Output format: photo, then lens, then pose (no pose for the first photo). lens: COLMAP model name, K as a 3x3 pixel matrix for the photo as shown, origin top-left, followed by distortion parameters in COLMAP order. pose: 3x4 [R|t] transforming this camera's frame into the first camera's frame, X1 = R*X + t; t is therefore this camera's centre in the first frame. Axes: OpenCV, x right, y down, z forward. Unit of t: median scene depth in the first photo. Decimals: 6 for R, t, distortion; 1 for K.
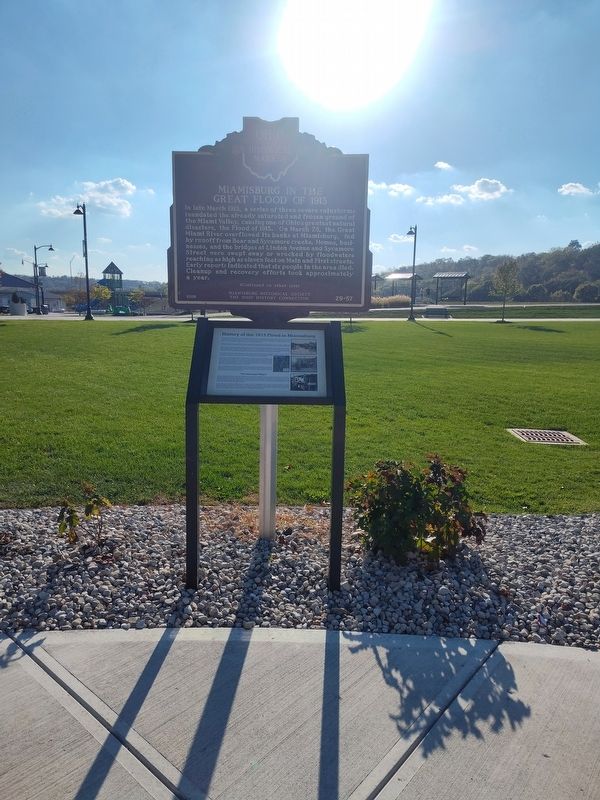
lens RADIAL K [[542.1, 0, 299.8], [0, 542.1, 397.9], [0, 0, 1]] dist [0.002778, -0.002339]
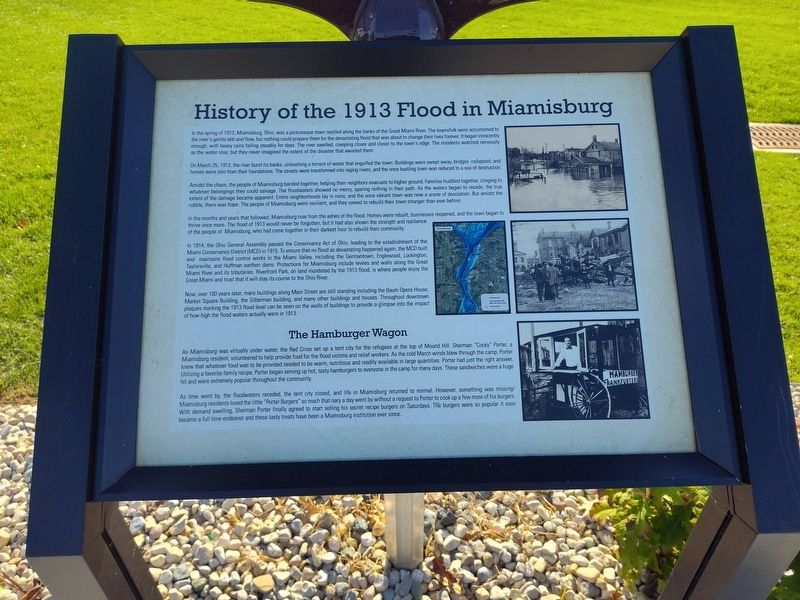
lens RADIAL K [[542.1, 0, 395.1], [0, 542.1, 296.6], [0, 0, 1]] dist [0.002778, -0.002339]
pose [[0.999219, -0.029300, -0.026514, -0.059250], [0.037892, 0.900841, 0.432493, -0.148724], [0.011213, -0.433160, 0.901247, 0.796606]]
